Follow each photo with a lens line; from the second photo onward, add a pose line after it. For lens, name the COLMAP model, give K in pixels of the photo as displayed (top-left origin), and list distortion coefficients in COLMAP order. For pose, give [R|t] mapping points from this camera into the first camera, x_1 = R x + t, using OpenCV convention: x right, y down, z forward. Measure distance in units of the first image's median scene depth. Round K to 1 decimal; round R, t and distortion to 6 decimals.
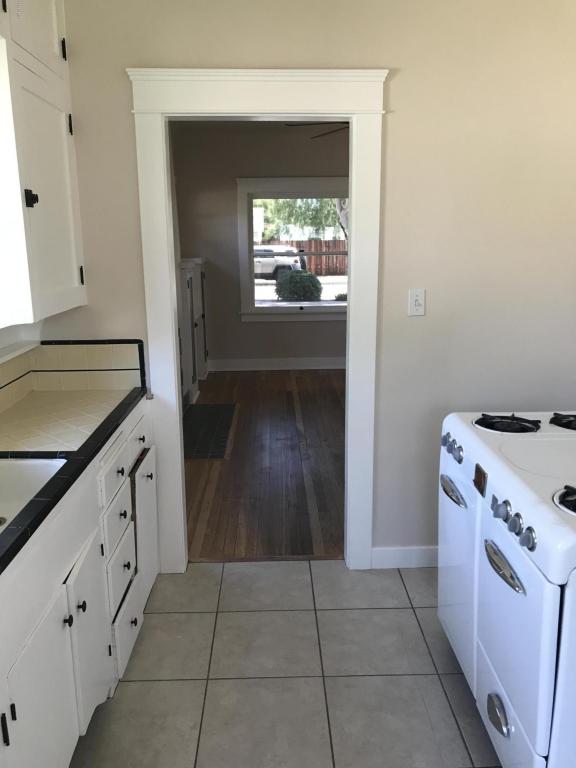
lens RADIAL K [[626.9, 0, 288.0], [0, 626.9, 384.0], [0, 0, 1]] dist [0.082854, -0.147381]
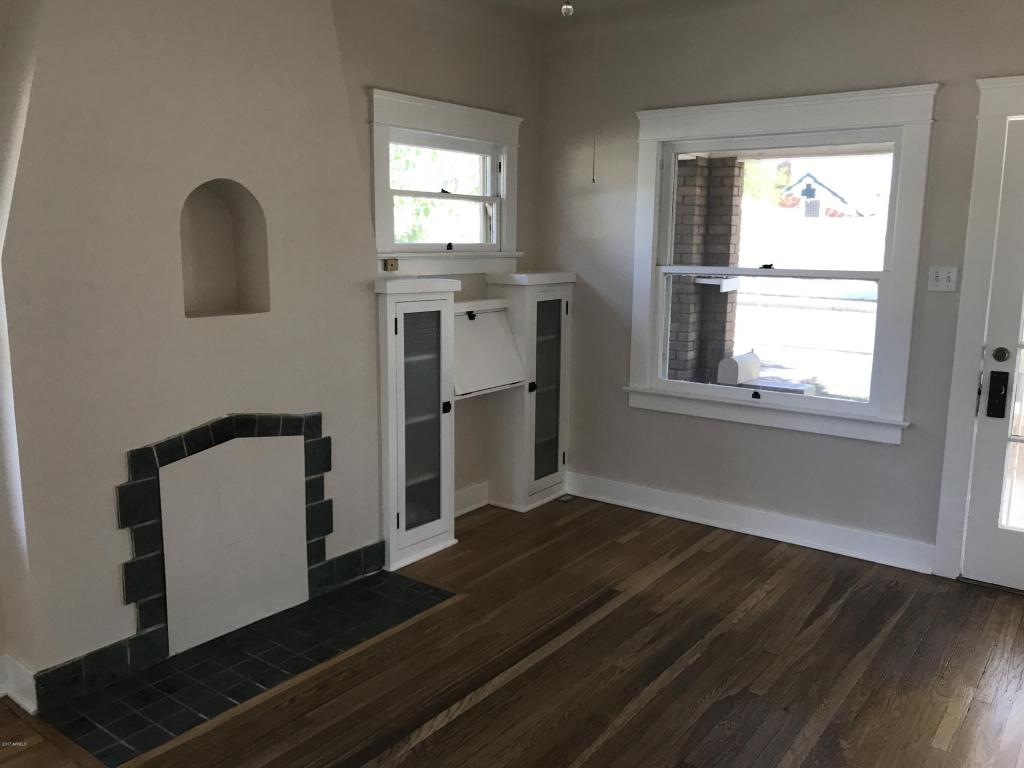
lens RADIAL K [[835.8, 0, 512.0], [0, 835.8, 384.0], [0, 0, 1]] dist [0.082854, -0.147381]
pose [[0.784756, 0.117548, -0.608556, 0.247523], [-0.153408, 0.988138, -0.006959, -0.099736], [0.600519, 0.098818, 0.793481, 0.442549]]
